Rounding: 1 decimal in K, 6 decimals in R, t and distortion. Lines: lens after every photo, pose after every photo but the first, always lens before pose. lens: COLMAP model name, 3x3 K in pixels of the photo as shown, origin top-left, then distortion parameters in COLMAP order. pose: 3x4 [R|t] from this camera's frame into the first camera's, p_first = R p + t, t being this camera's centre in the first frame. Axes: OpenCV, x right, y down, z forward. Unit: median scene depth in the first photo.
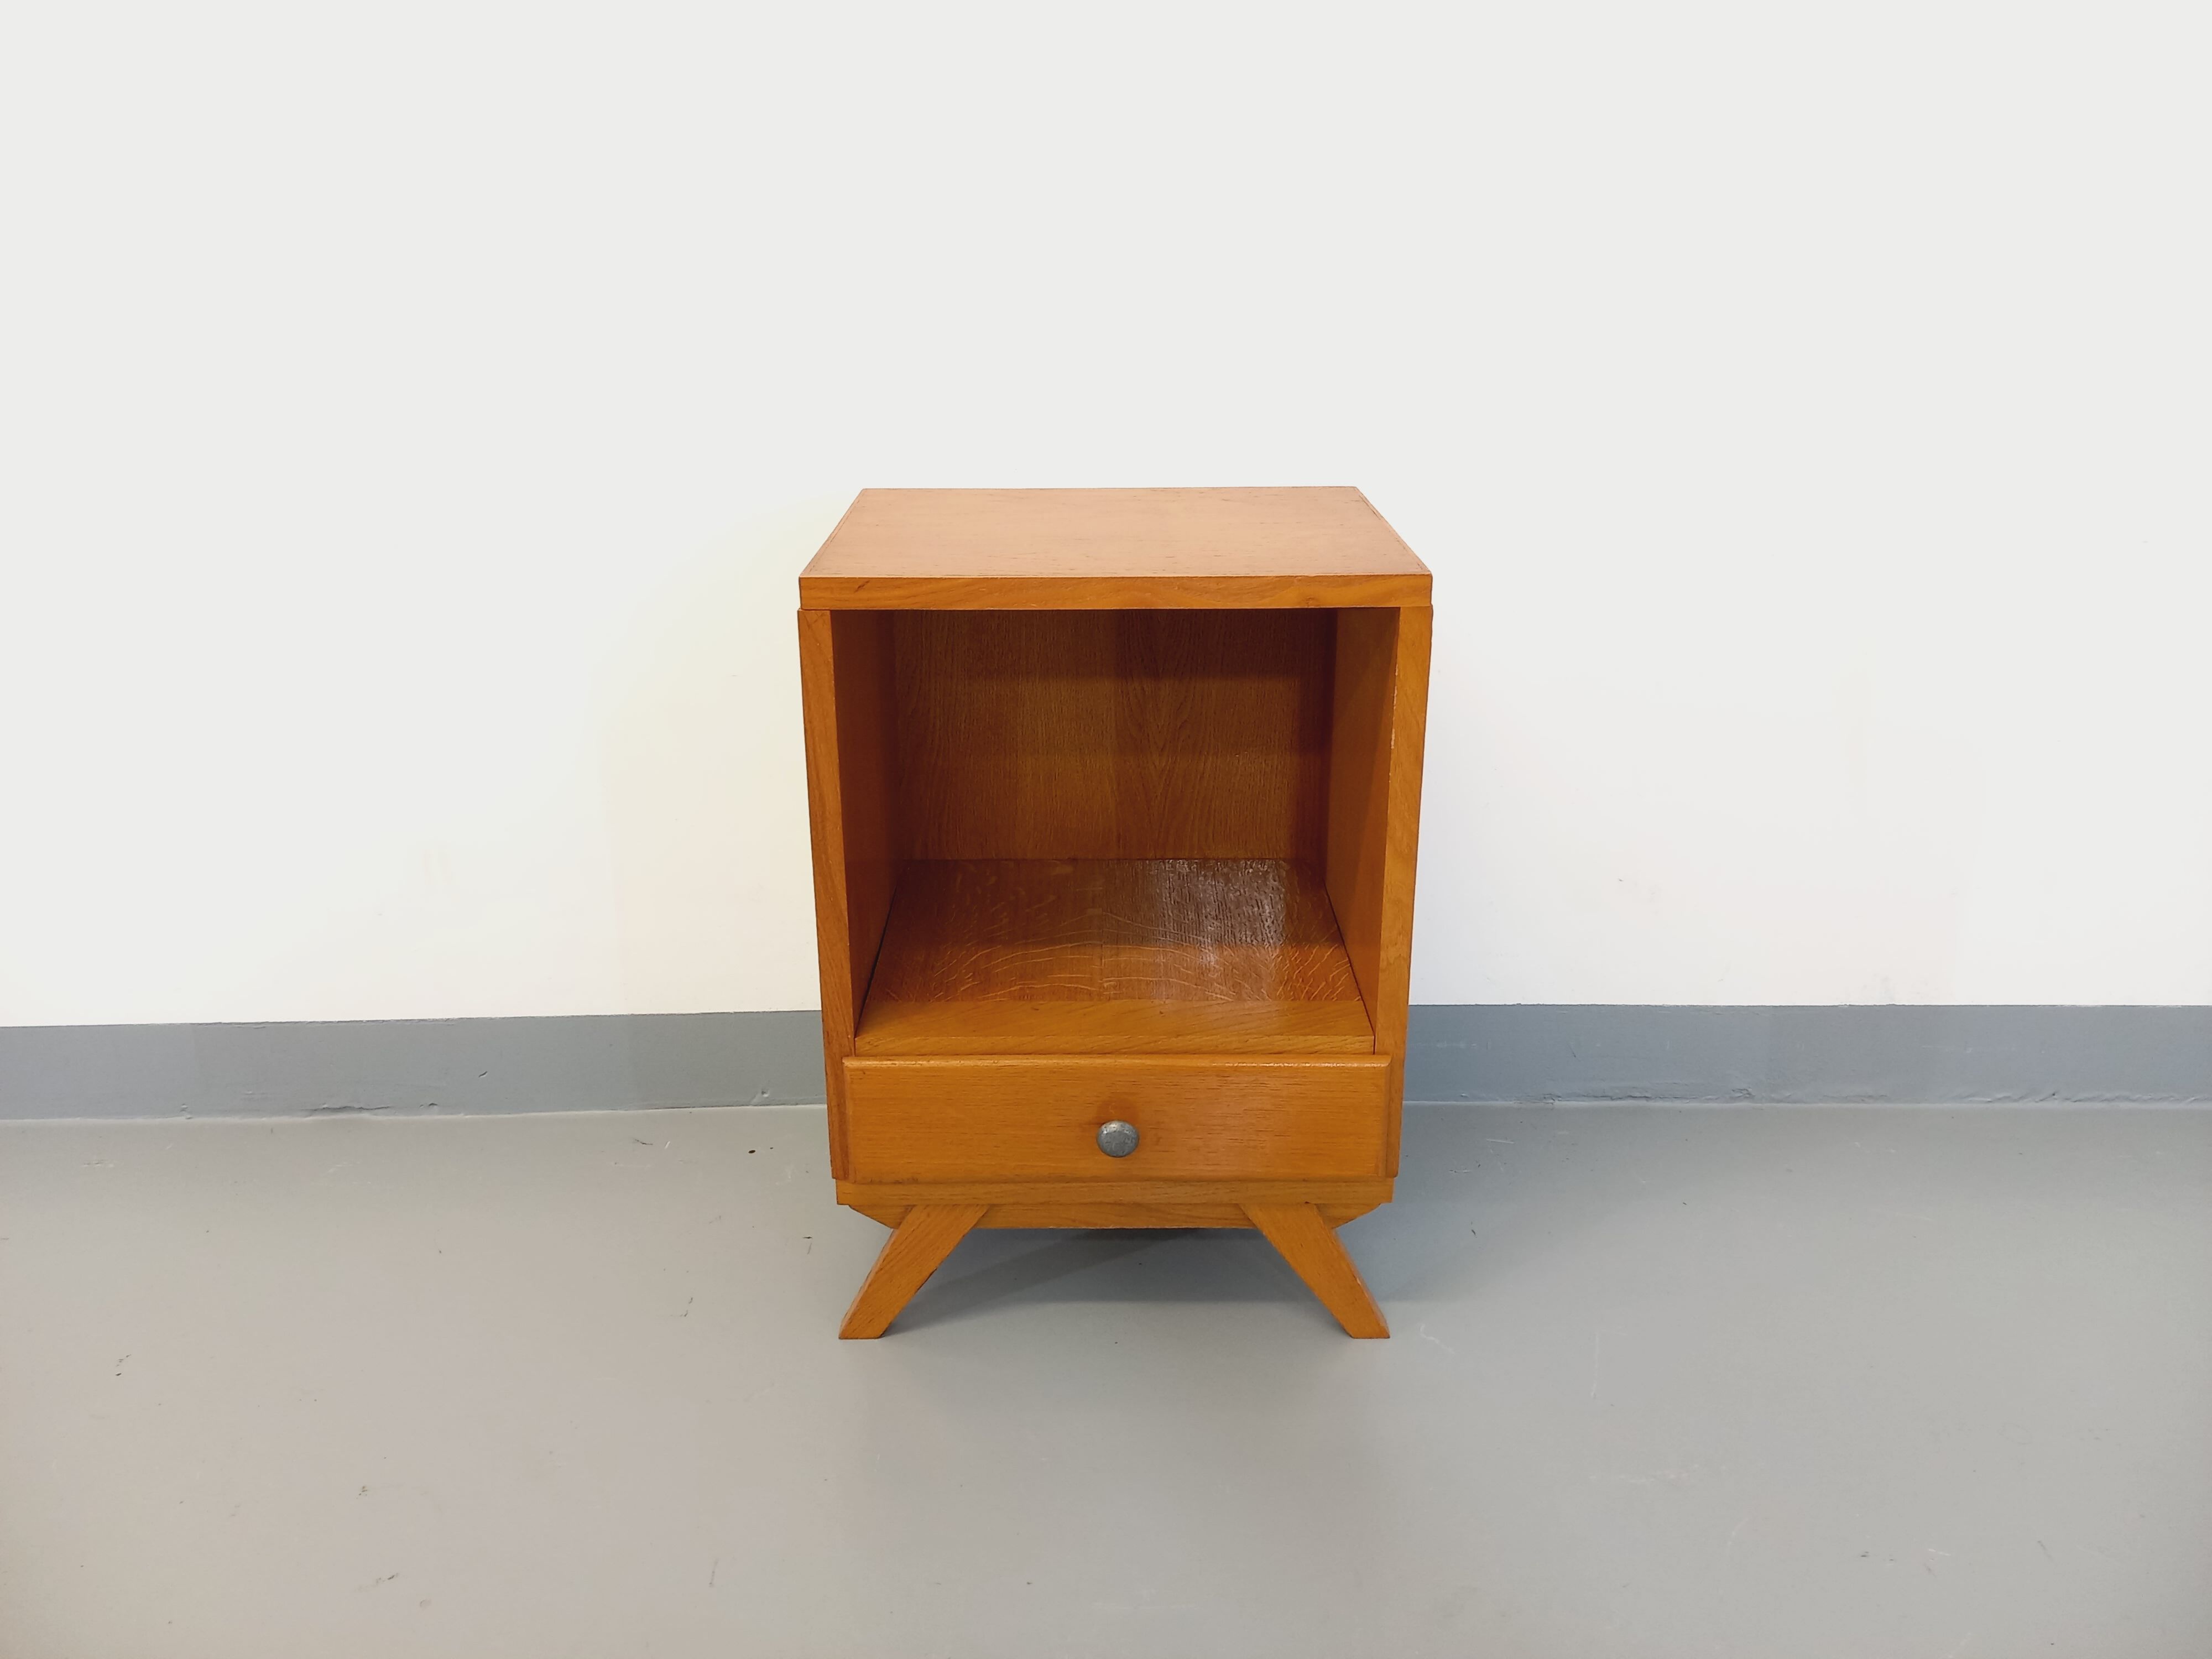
lens RADIAL K [[1602.3, 0, 1072.8], [0, 1602.3, 773.4], [0, 0, 1]] dist [0.131543, -0.156271]
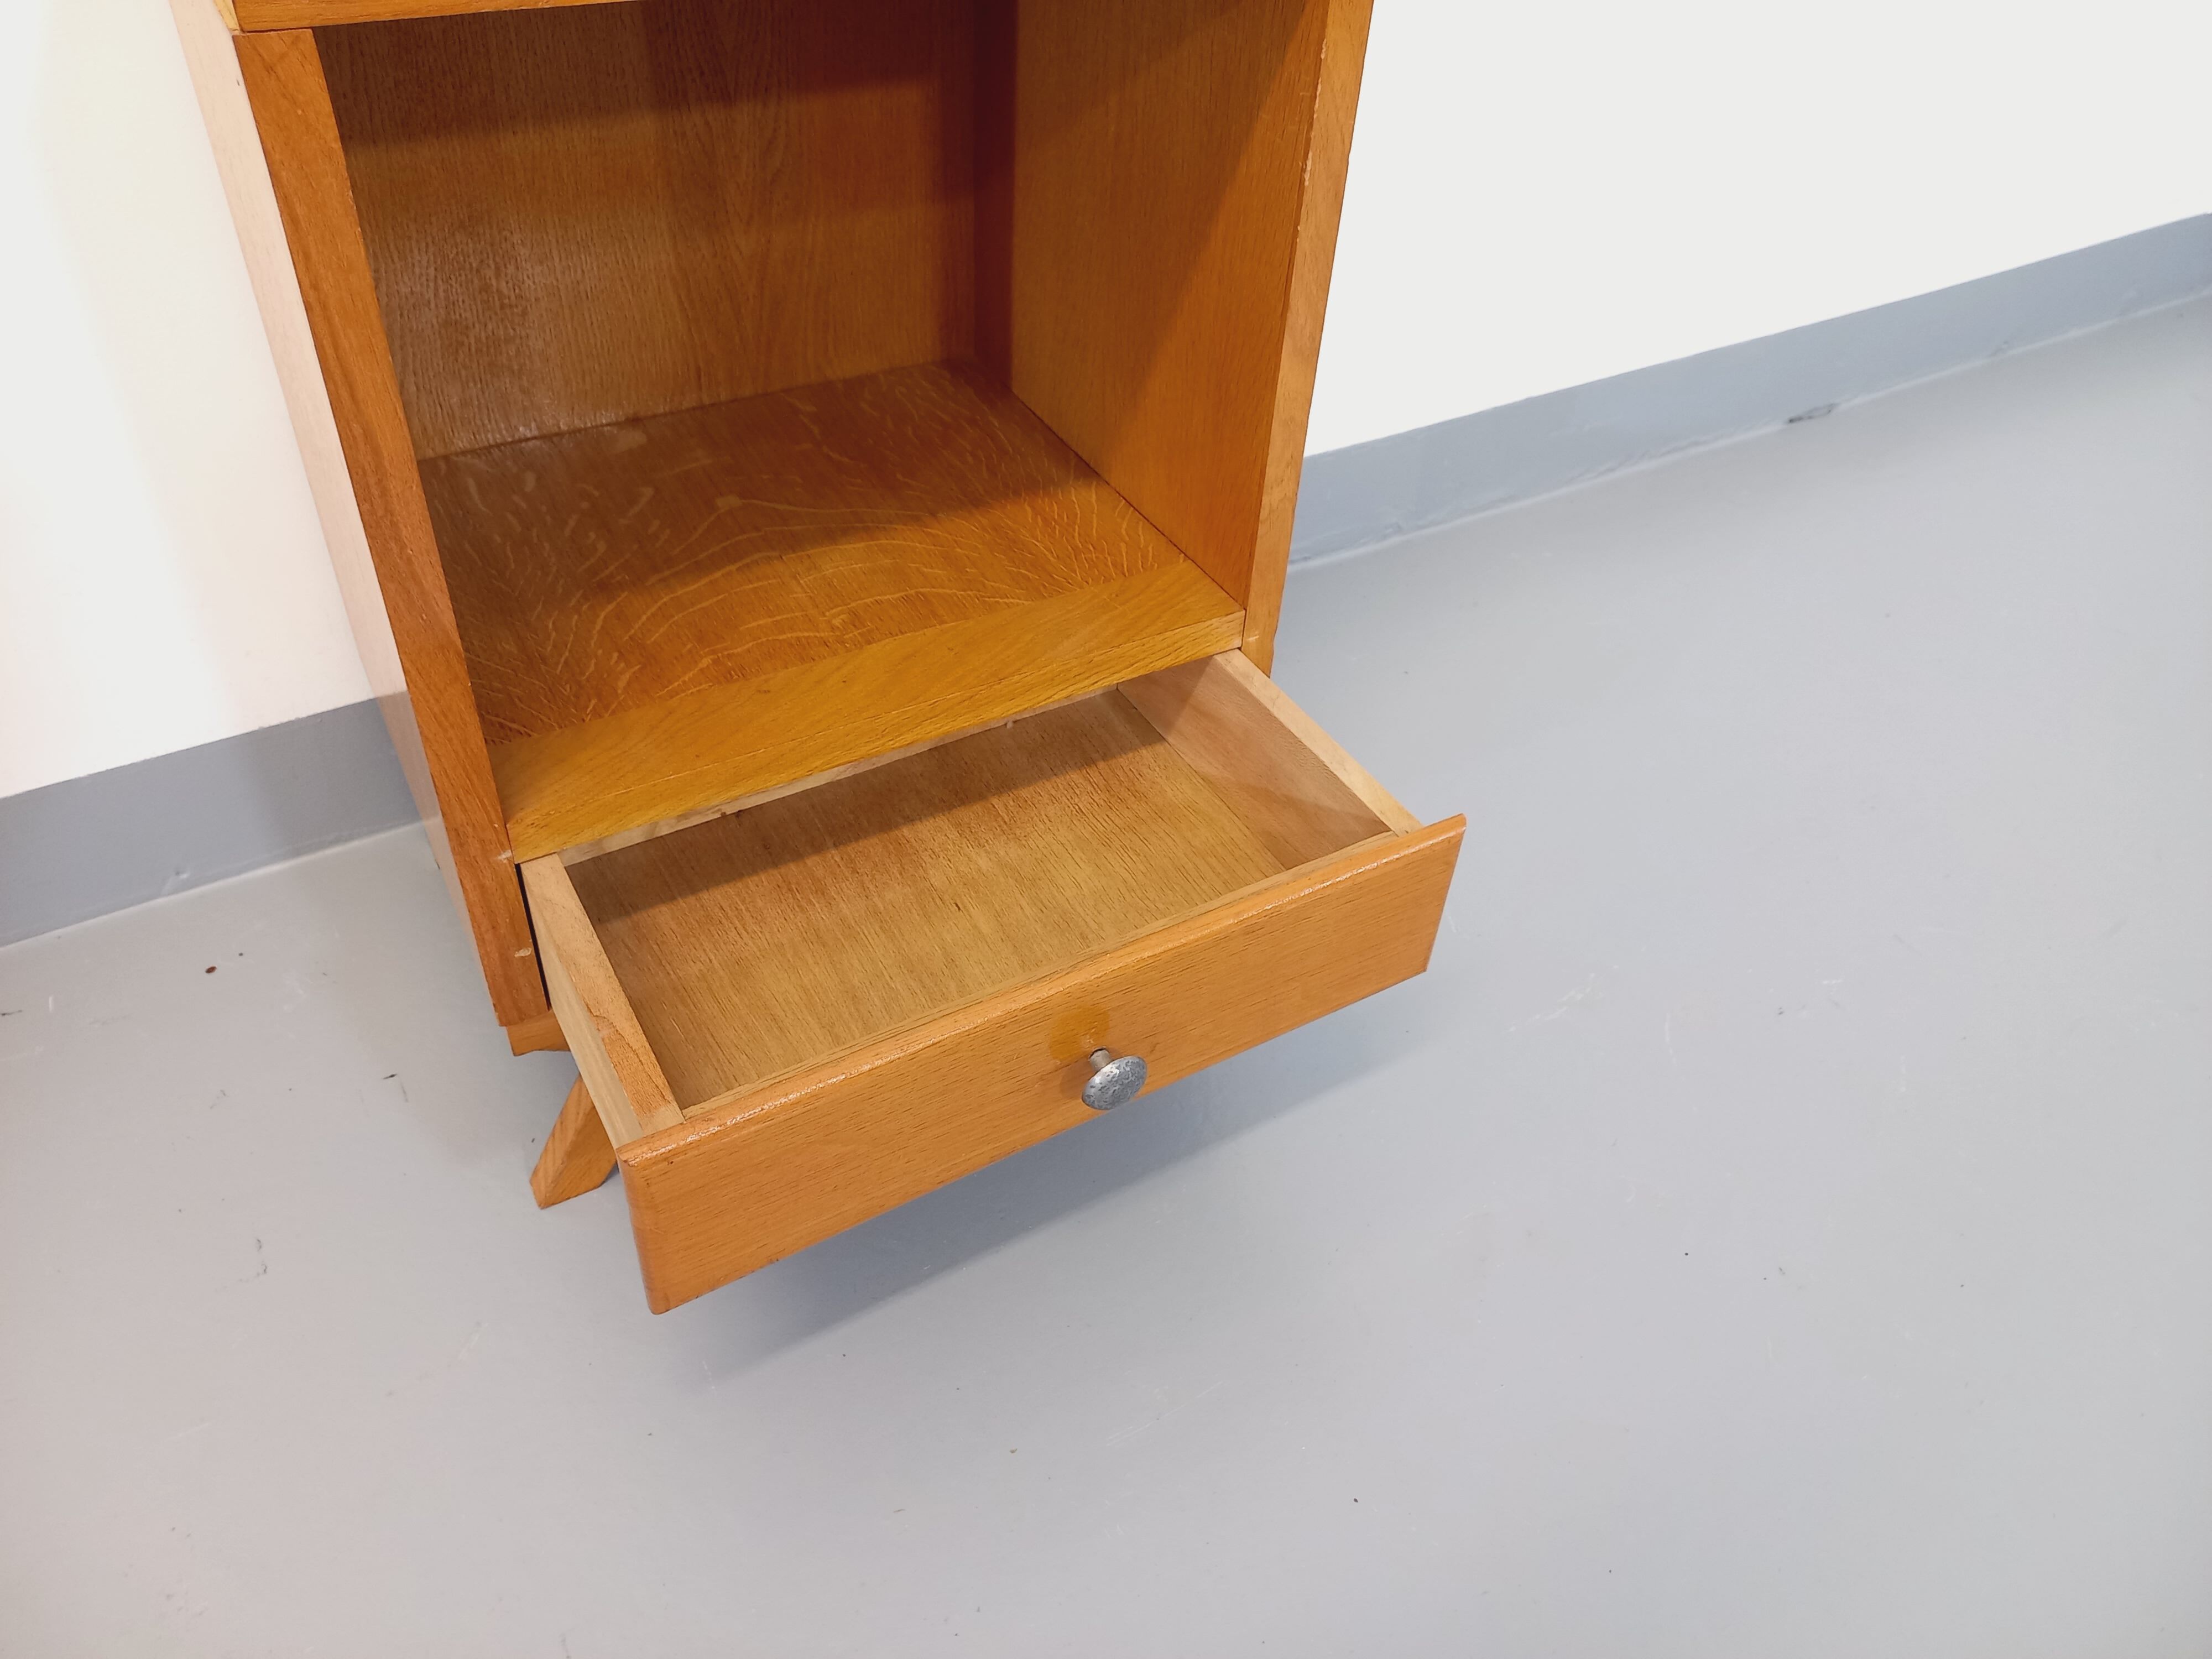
lens RADIAL K [[1607.4, 0, 1087.2], [0, 1607.4, 729.6], [0, 0, 1]] dist [0.114528, -0.161208]
pose [[0.861458, -0.273676, 0.427775, -0.185380], [0.118039, 0.927199, 0.355483, -0.048777], [-0.493920, -0.255739, 0.831048, 0.397816]]
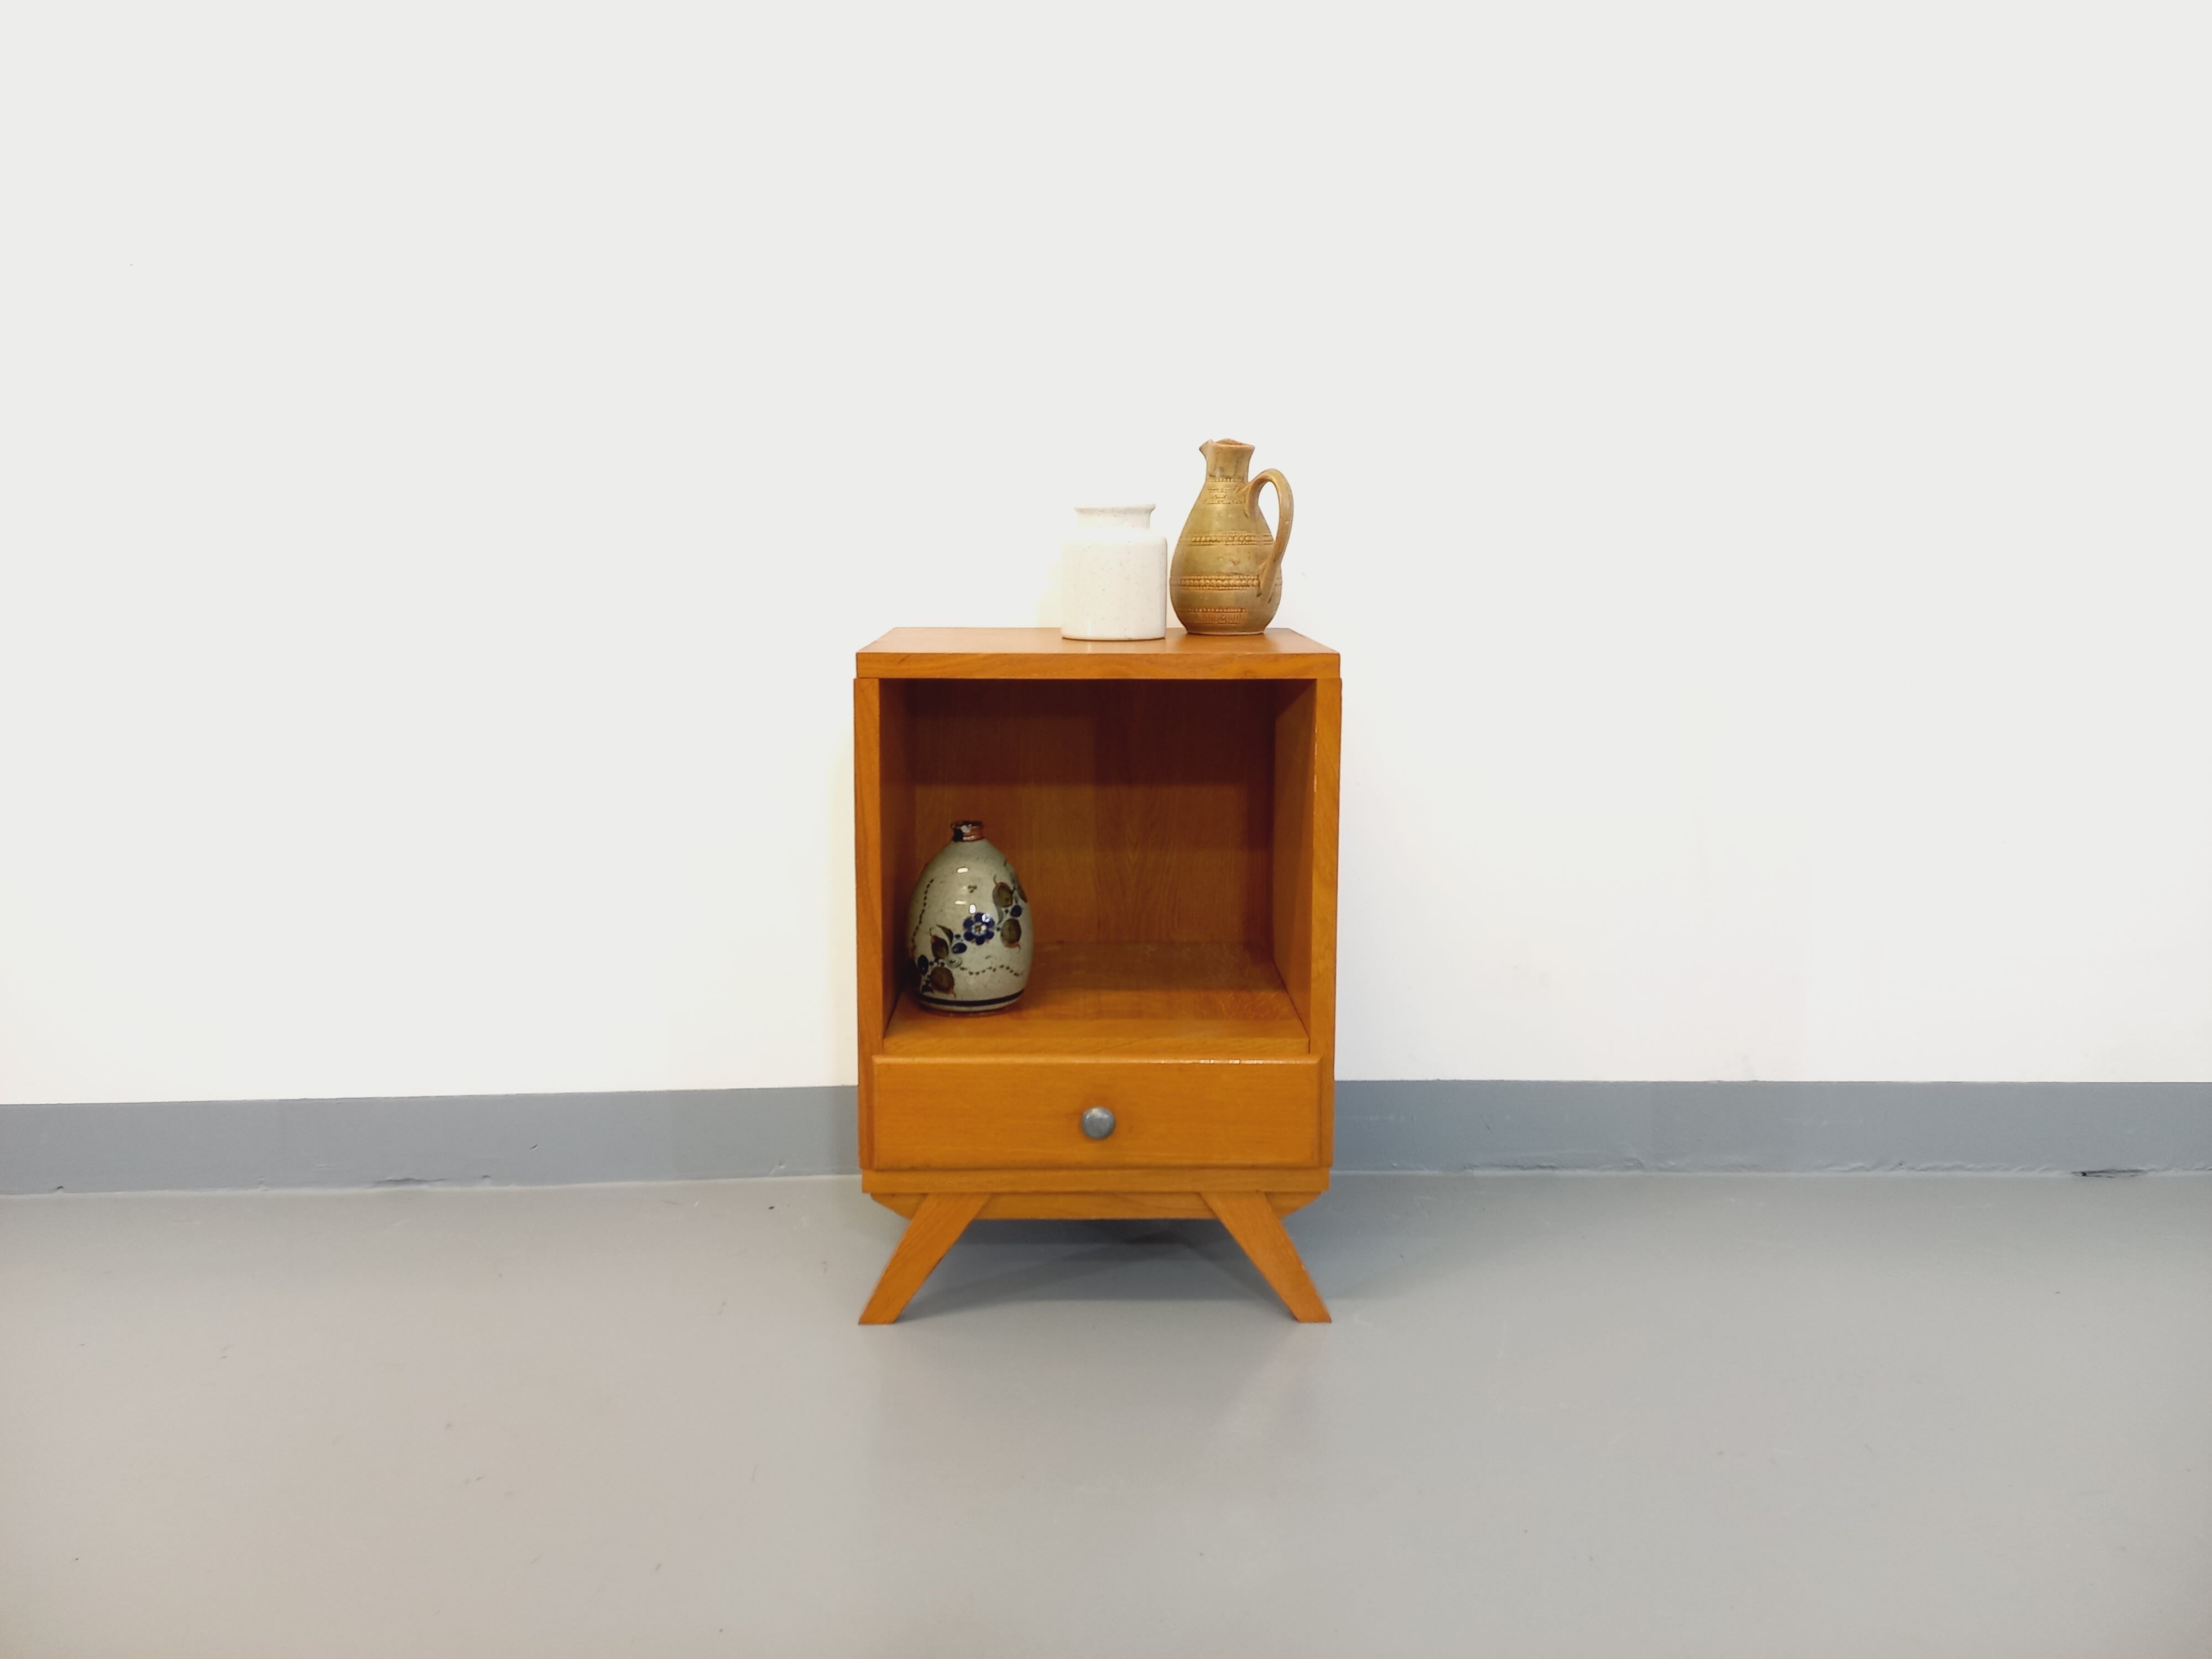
lens RADIAL K [[1602.3, 0, 1072.8], [0, 1602.3, 773.4], [0, 0, 1]] dist [0.131543, -0.156271]
pose [[0.999703, 0.012610, 0.020840, -0.019182], [-0.008301, 0.980721, -0.195235, 0.194160], [-0.022900, 0.195005, 0.980535, -0.222754]]
